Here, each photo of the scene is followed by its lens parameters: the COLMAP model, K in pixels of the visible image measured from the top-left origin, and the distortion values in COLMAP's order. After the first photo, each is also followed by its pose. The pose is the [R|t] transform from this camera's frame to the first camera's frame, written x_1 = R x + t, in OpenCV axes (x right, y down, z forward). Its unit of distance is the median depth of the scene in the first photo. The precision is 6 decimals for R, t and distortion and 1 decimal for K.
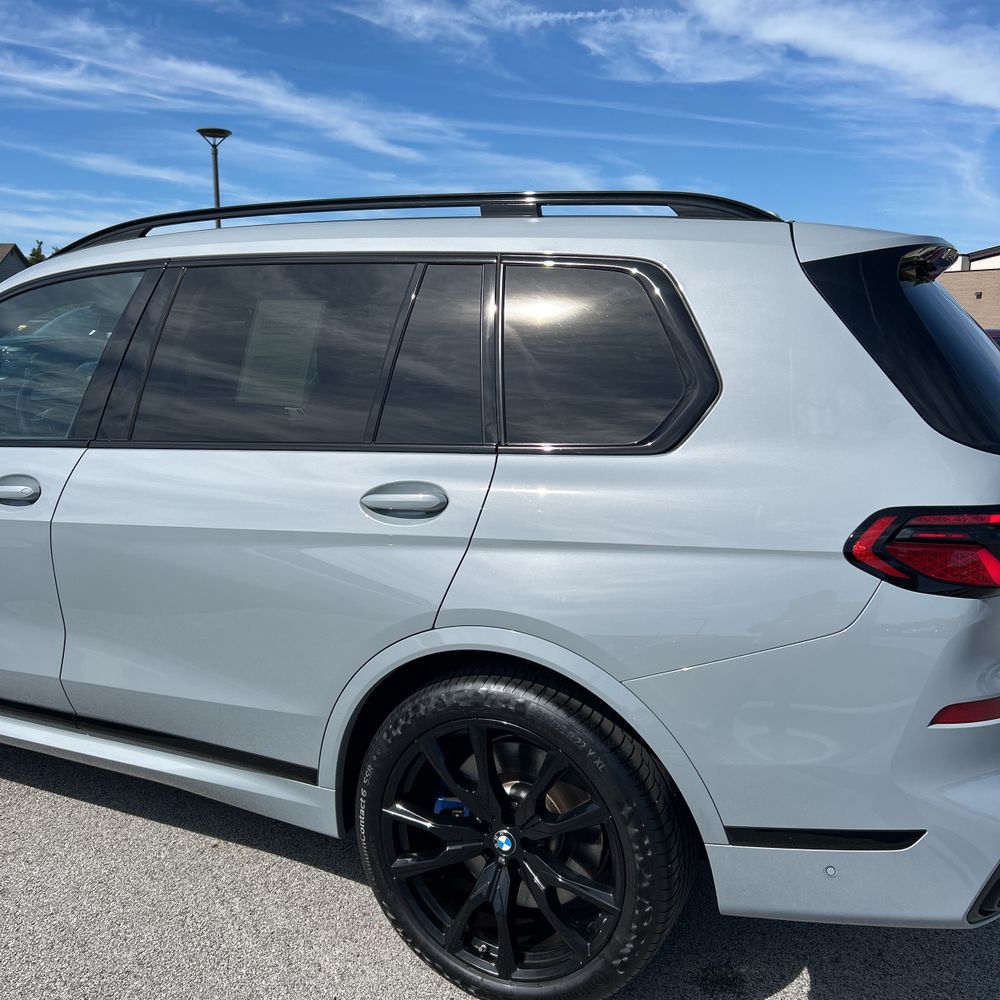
lens RADIAL K [[1040.5, 0, 501.1], [0, 1040.5, 512.7], [0, 0, 1]] dist [0.043689, -0.010350]
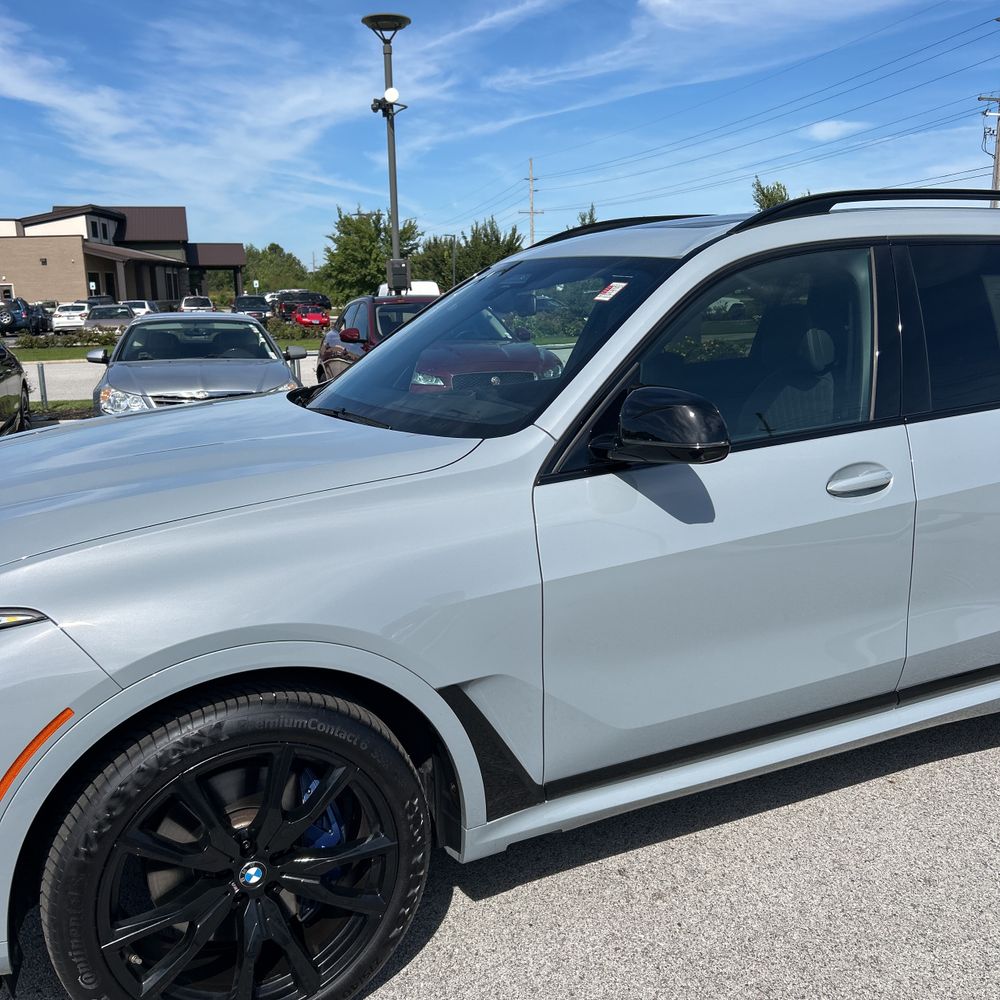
lens RADIAL K [[1029.2, 0, 515.6], [0, 1029.2, 500.8], [0, 0, 1]] dist [0.007480, -0.005254]
pose [[0.585360, -0.174915, 0.791680, -0.099701], [0.154980, 0.982585, 0.102503, -0.010592], [-0.795823, 0.062694, 0.602275, 0.049650]]
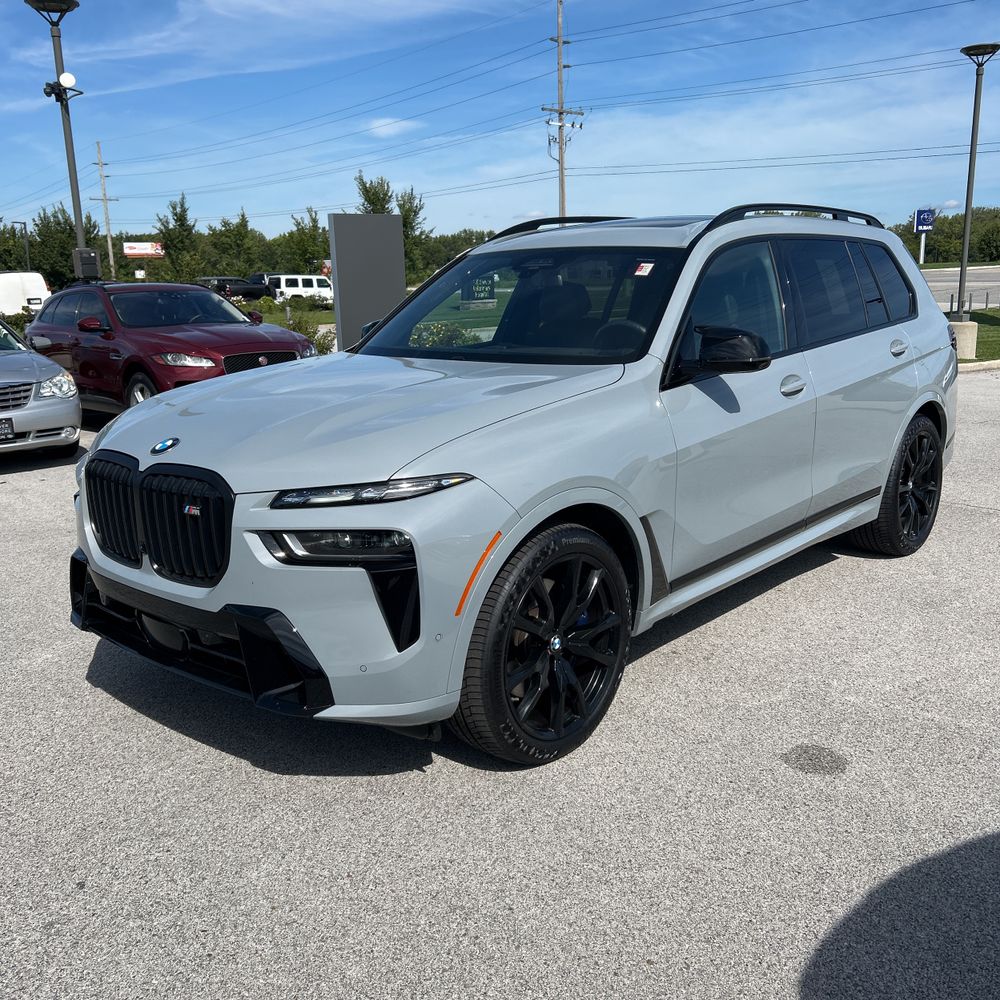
lens RADIAL K [[1002.7, 0, 501.4], [0, 1002.7, 509.4], [0, 0, 1]] dist [0.011219, 0.010106]
pose [[0.235365, -0.231059, 0.944042, -0.143333], [0.186371, 0.964033, 0.189487, -0.014764], [-0.953871, 0.131343, 0.269963, 0.074541]]
